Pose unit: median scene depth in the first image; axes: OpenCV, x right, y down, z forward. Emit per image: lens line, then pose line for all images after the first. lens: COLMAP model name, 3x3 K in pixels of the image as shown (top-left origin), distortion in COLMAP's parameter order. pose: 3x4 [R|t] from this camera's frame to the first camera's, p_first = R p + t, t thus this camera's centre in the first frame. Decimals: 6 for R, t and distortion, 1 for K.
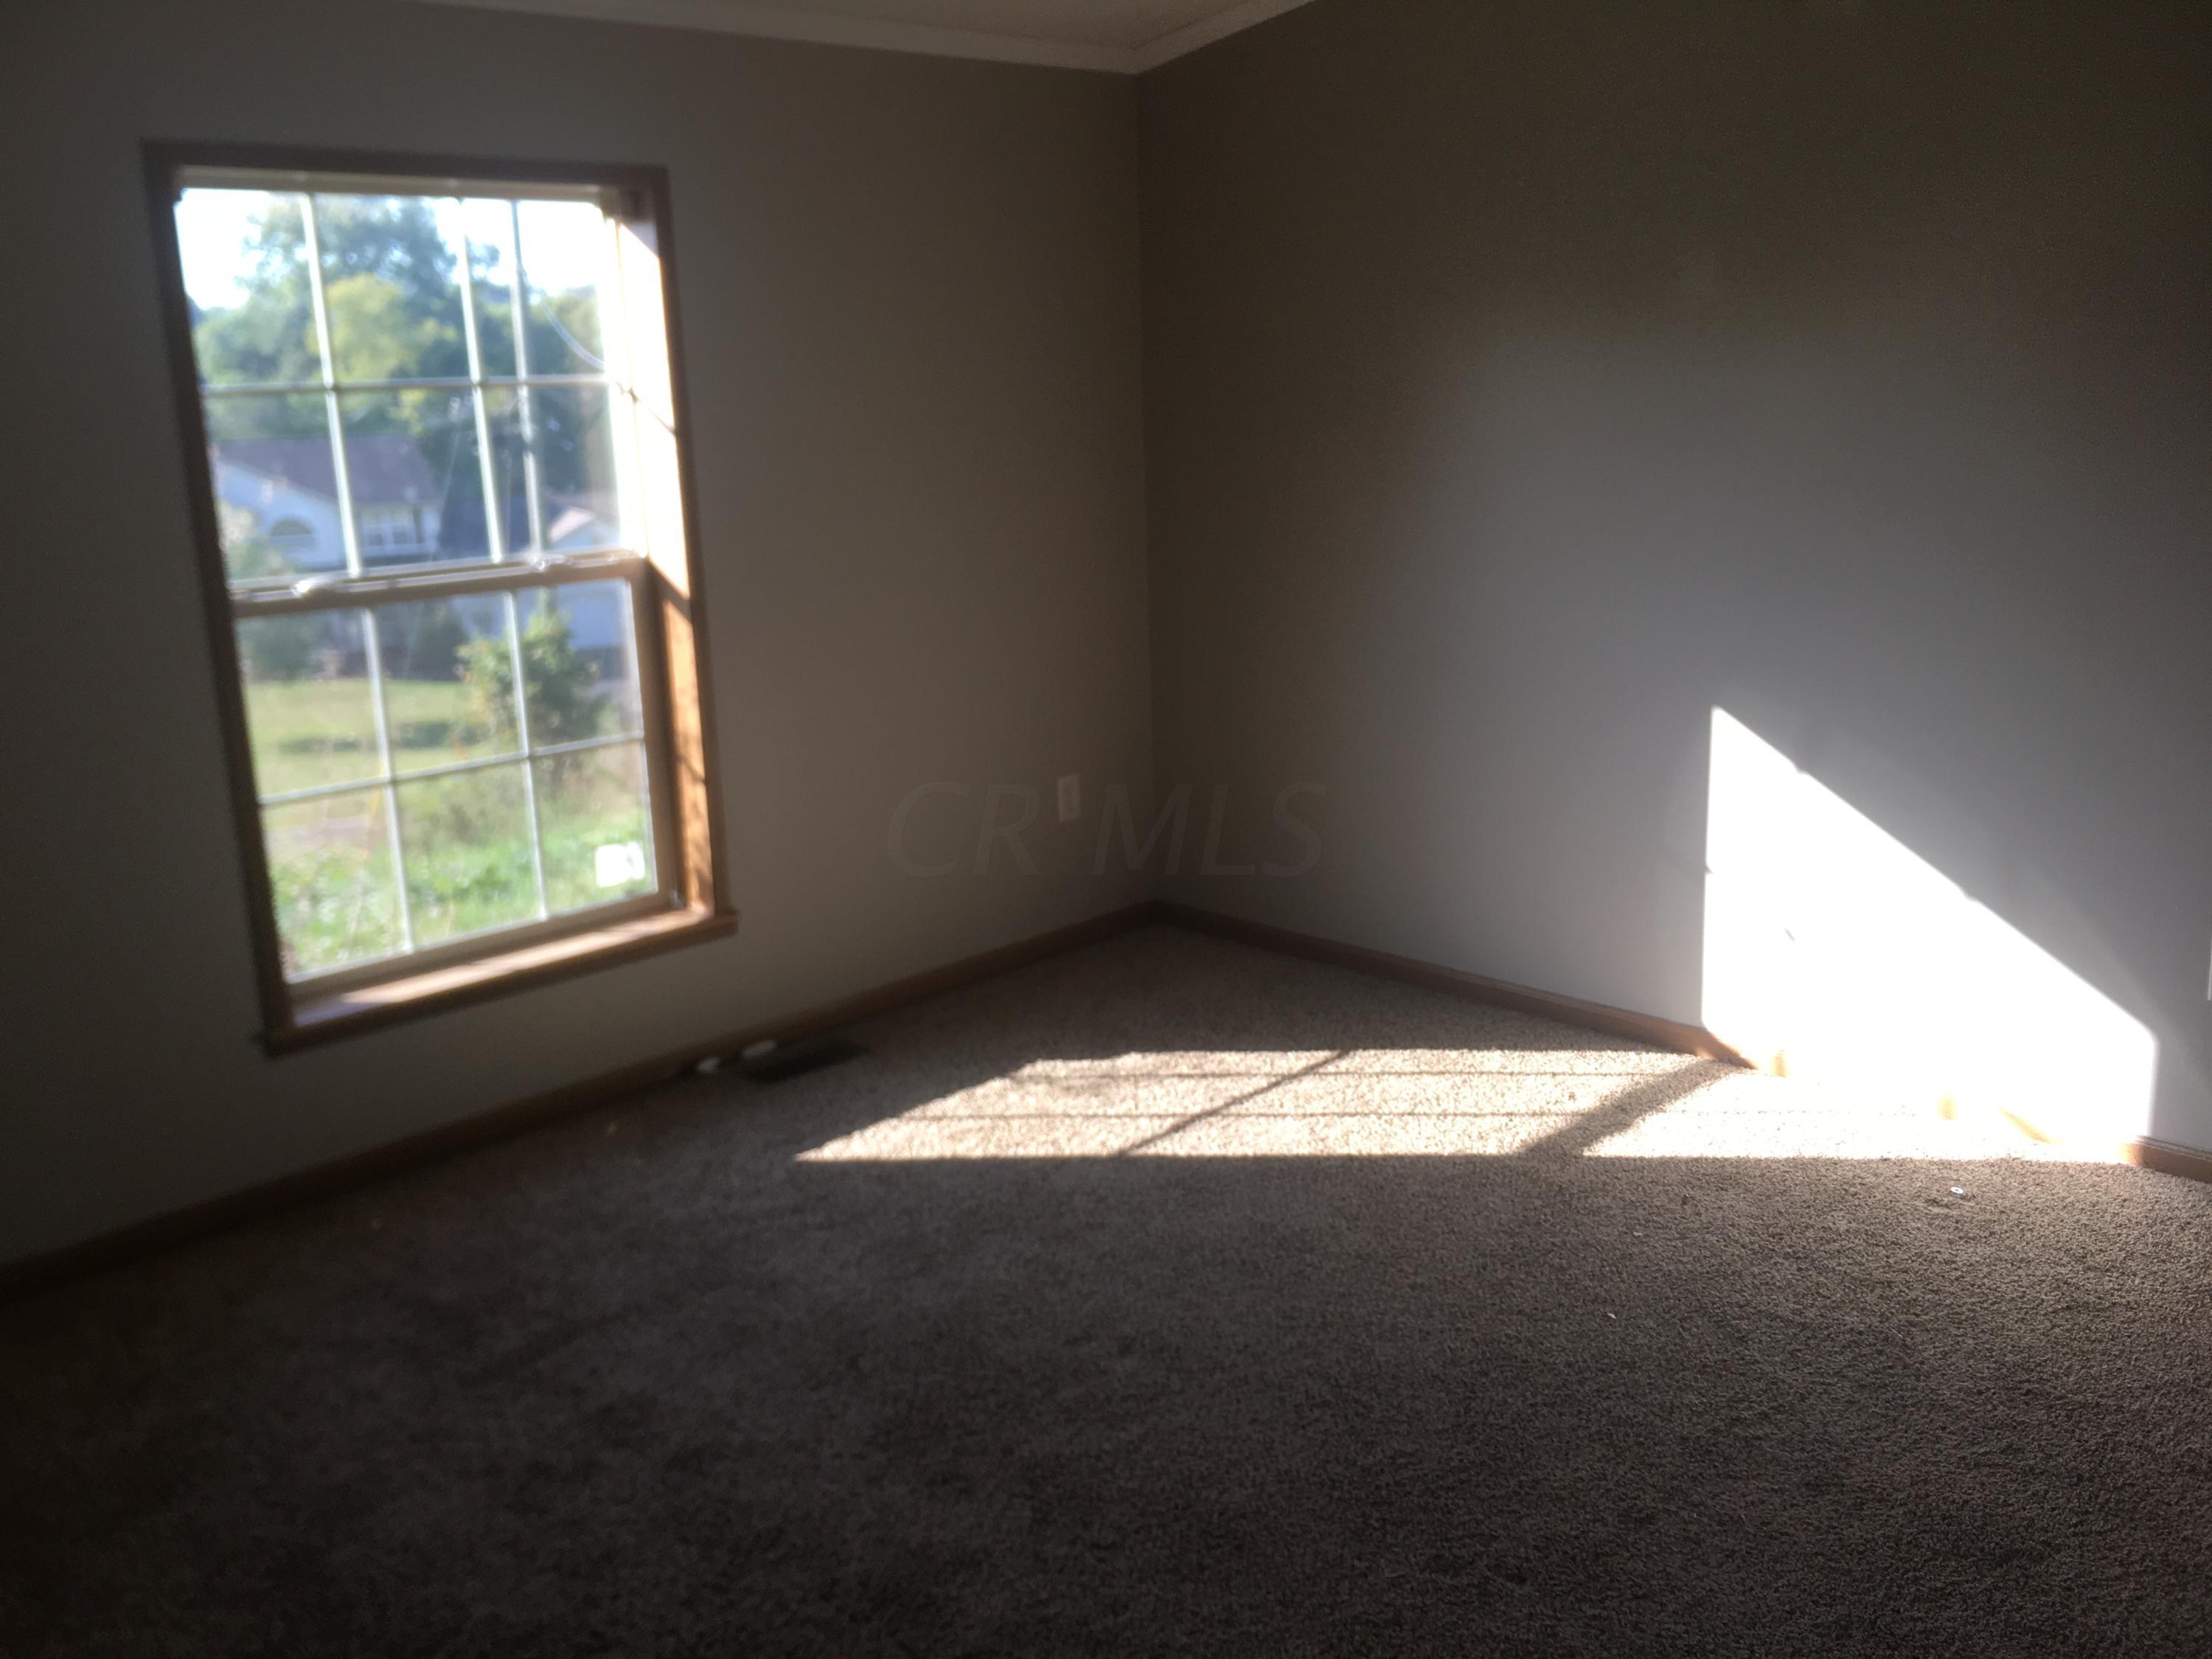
lens RADIAL K [[1899.8, 0, 1106.0], [0, 1899.8, 829.5], [0, 0, 1]] dist [0.015087, 0.000376]
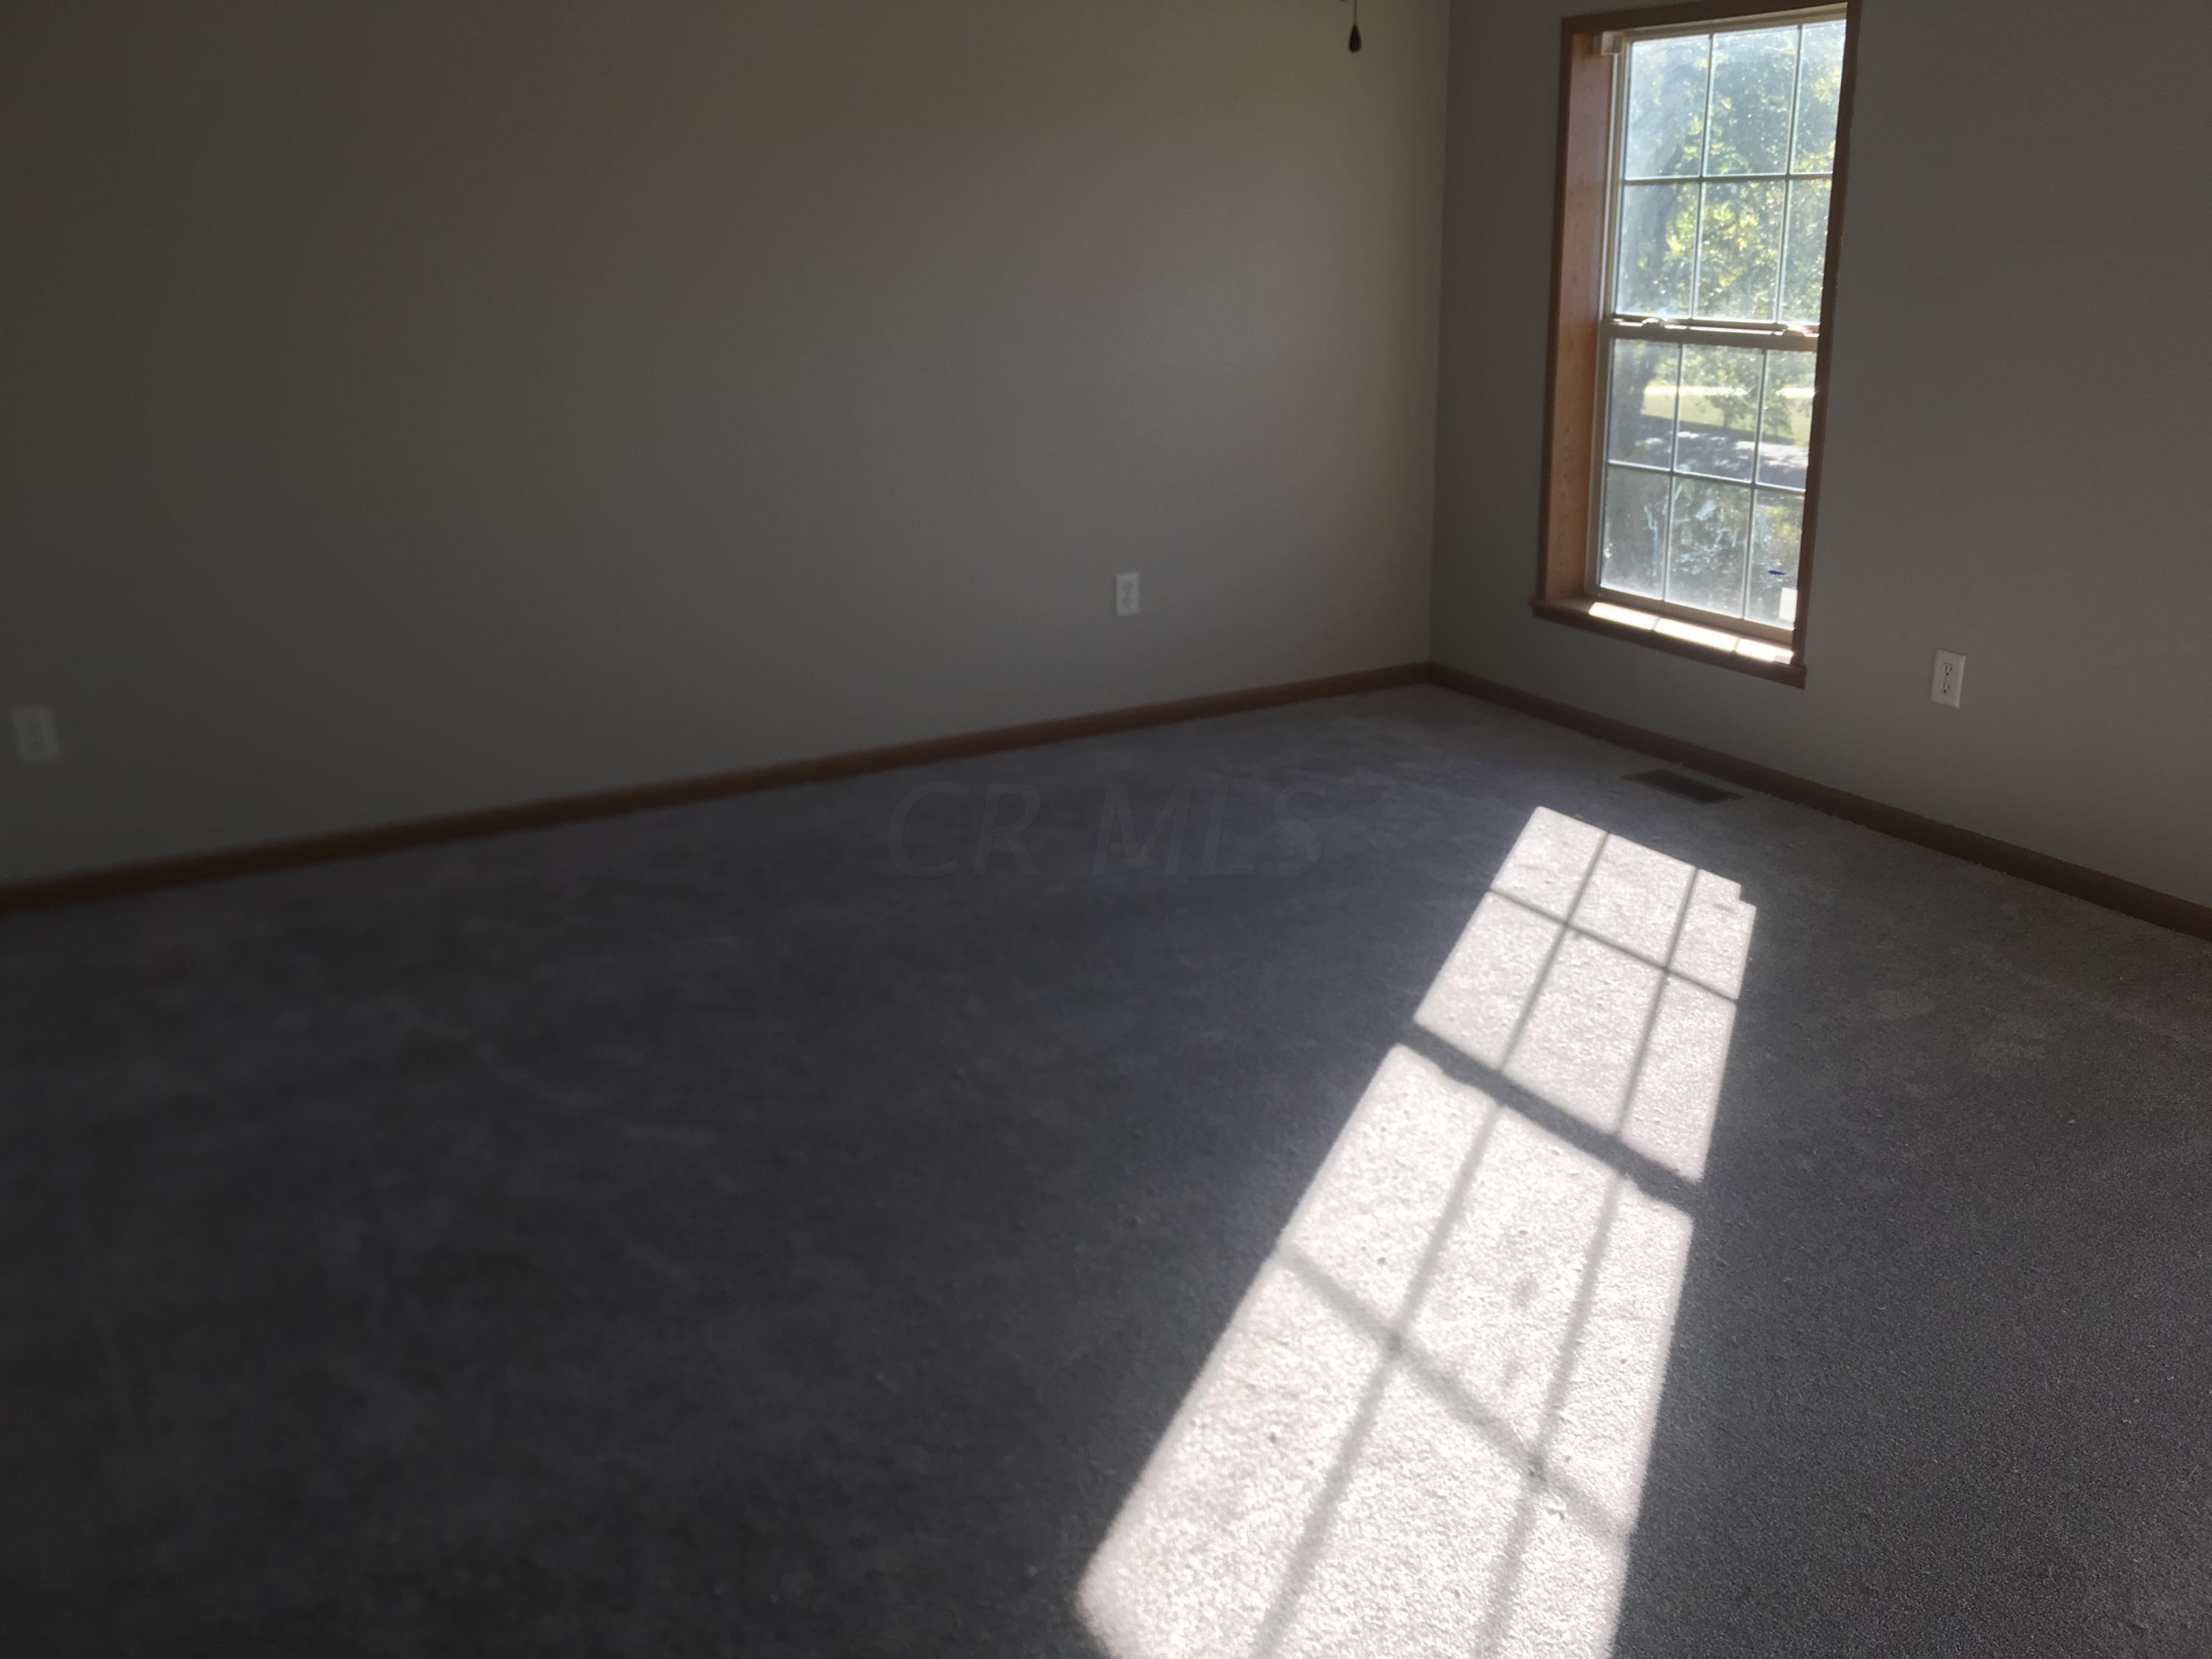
lens RADIAL K [[1899.8, 0, 1106.0], [0, 1899.8, 829.5], [0, 0, 1]] dist [0.015087, 0.000376]
pose [[-0.313729, 0.348337, -0.883309, 1.095787], [-0.188114, 0.889035, 0.417409, -0.302367], [0.930692, 0.297116, -0.213389, 1.007604]]
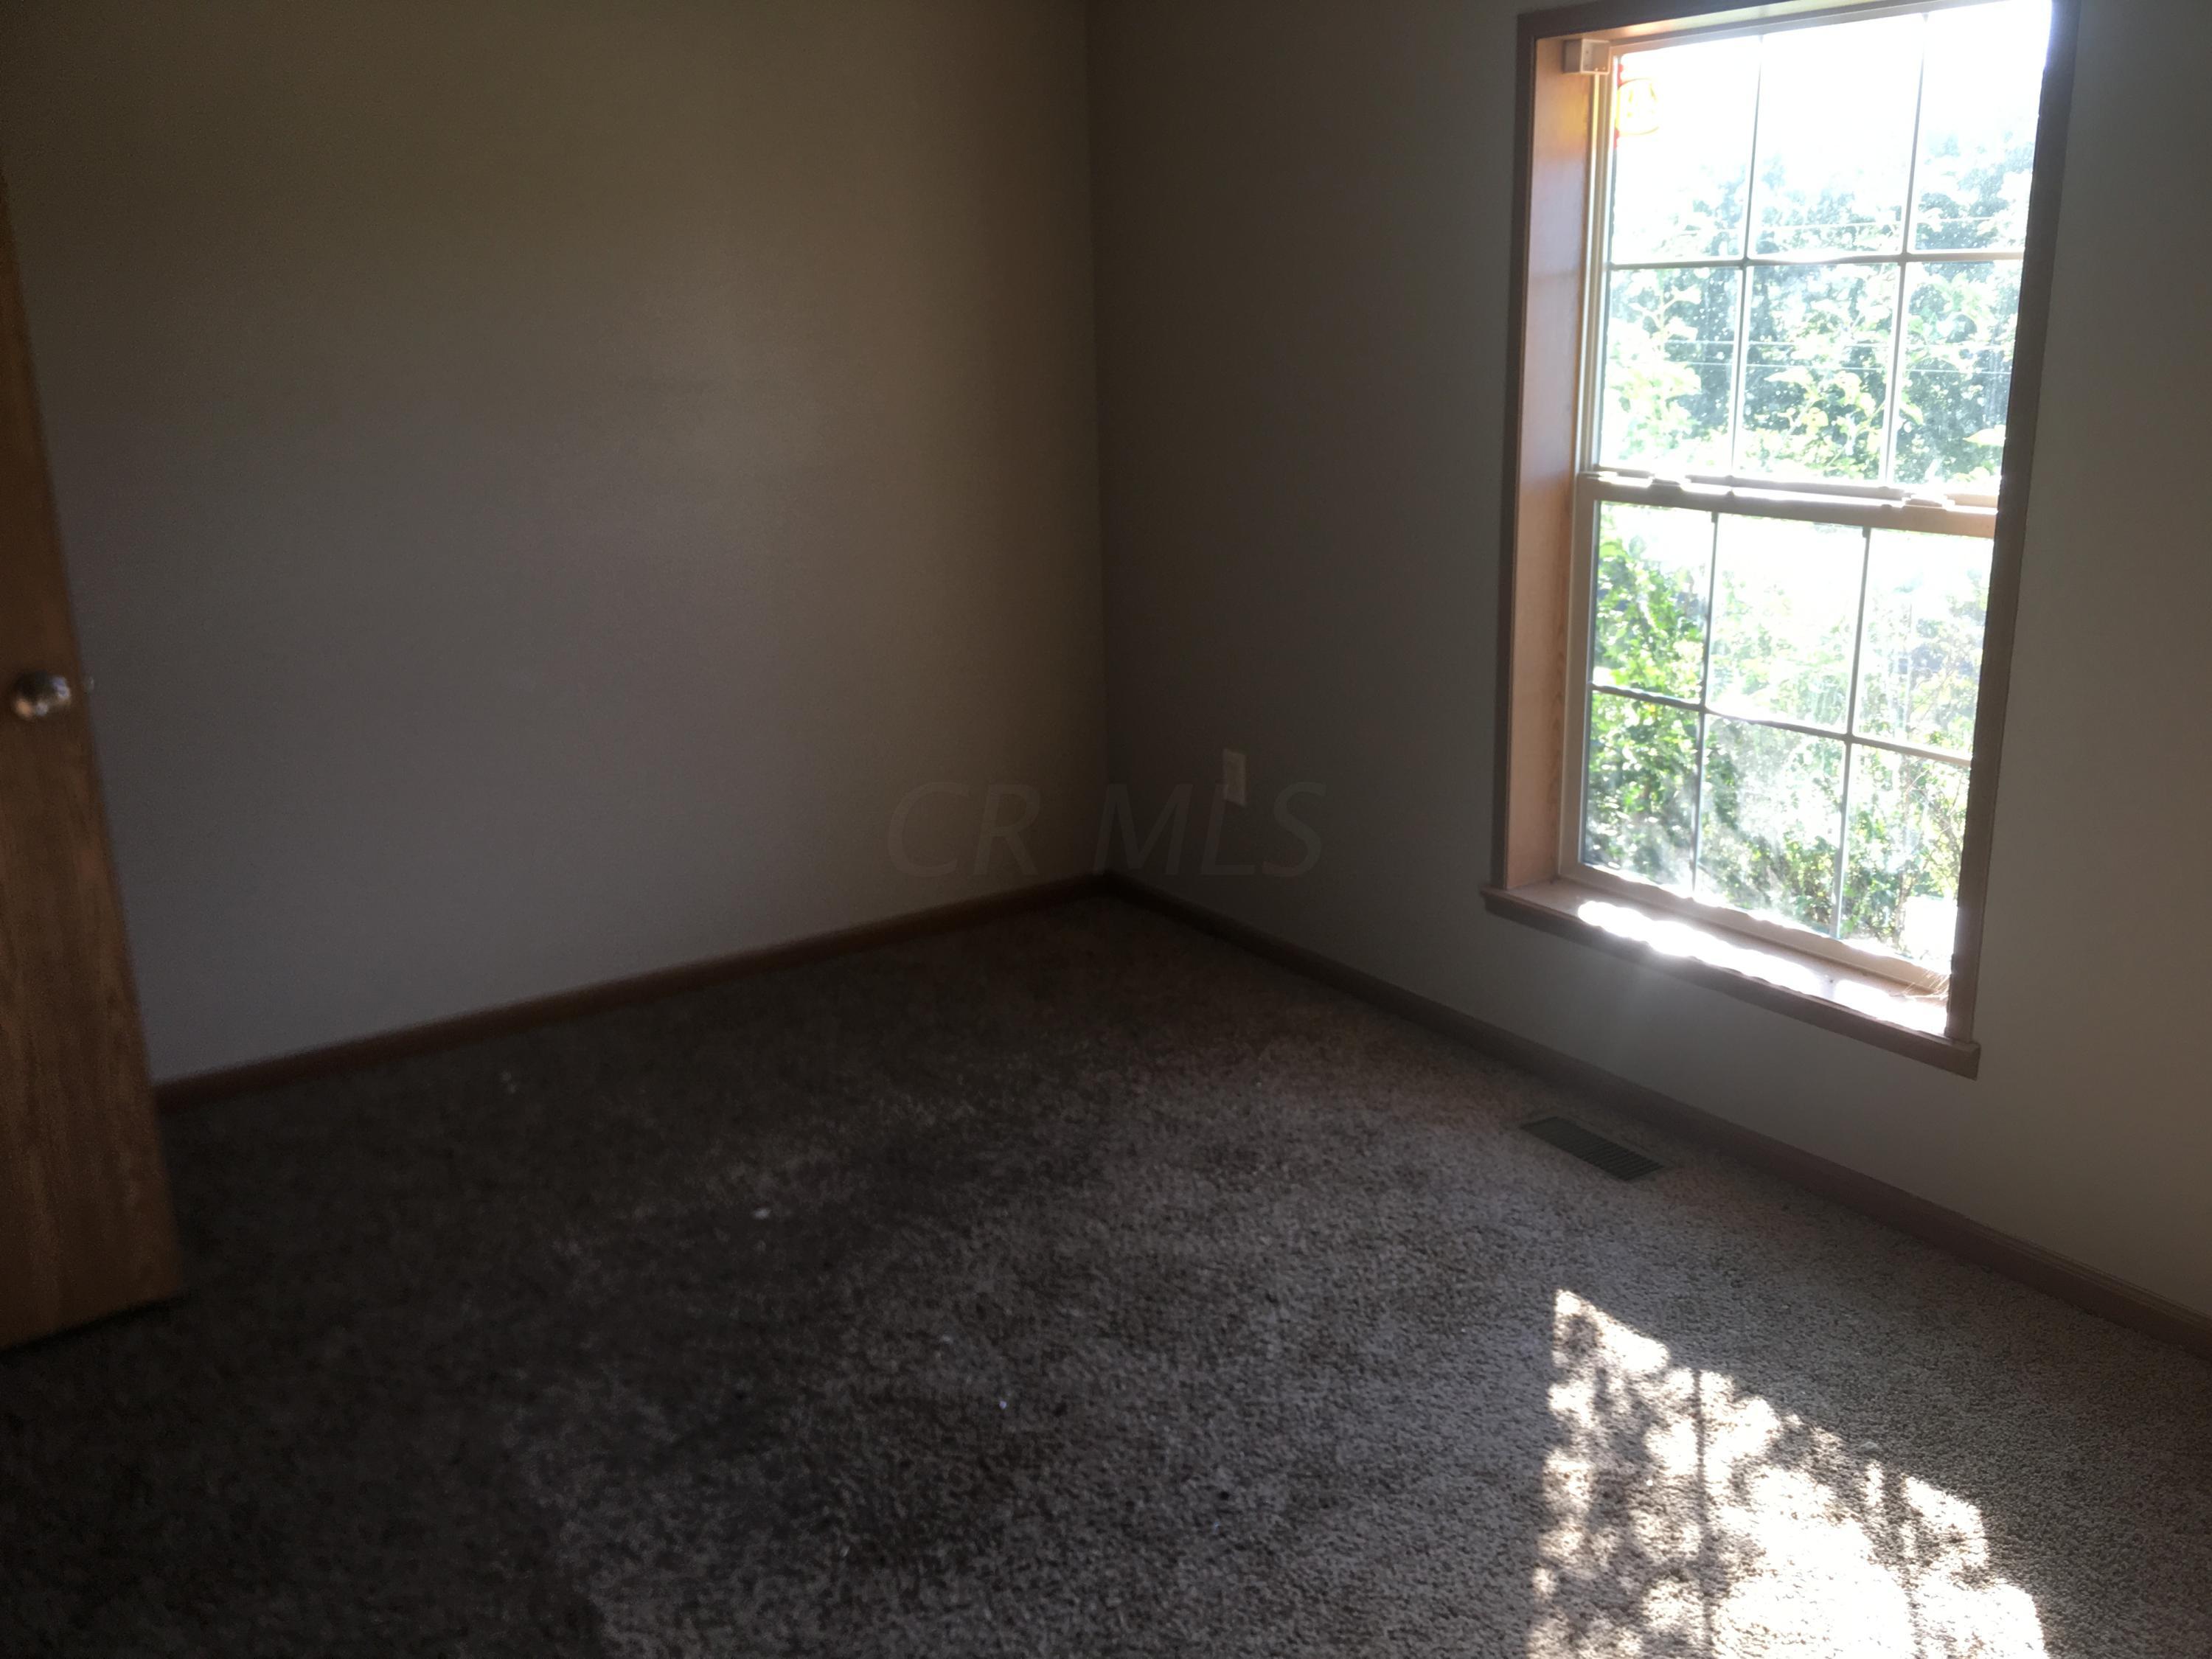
lens RADIAL K [[1899.8, 0, 1106.0], [0, 1899.8, 829.5], [0, 0, 1]] dist [0.015087, 0.000376]
pose [[-0.191765, 0.316645, -0.928958, 0.553532], [-0.201247, 0.913725, 0.352996, -0.239981], [0.960586, 0.254642, -0.111496, 0.860069]]
